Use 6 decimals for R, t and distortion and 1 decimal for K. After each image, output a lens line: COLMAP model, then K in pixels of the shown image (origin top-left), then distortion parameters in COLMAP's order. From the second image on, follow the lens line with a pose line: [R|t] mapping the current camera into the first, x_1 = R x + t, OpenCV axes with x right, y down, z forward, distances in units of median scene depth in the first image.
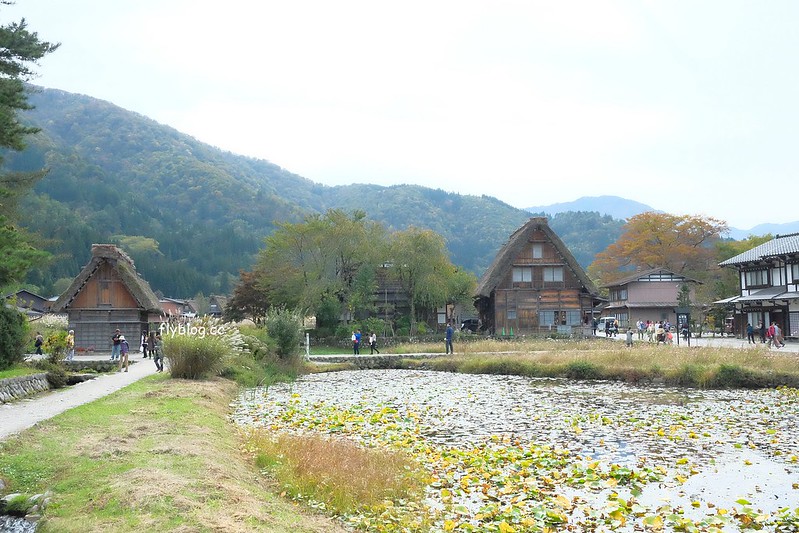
lens RADIAL K [[765.0, 0, 399.5], [0, 765.0, 266.5], [0, 0, 1]] dist [0.003762, 0.019643]
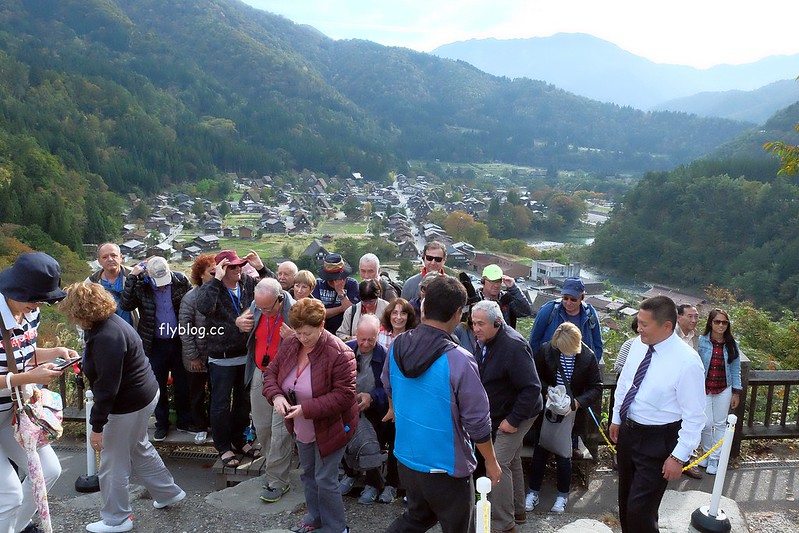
lens RADIAL K [[824.7, 0, 399.5], [0, 824.7, 266.5], [0, 0, 1]] dist [-0.047568, -0.004528]
pose [[0.999065, 0.037082, 0.022233, -0.003958], [-0.041584, 0.964925, 0.259212, -0.120925], [-0.011841, -0.259894, 0.965564, -0.421864]]
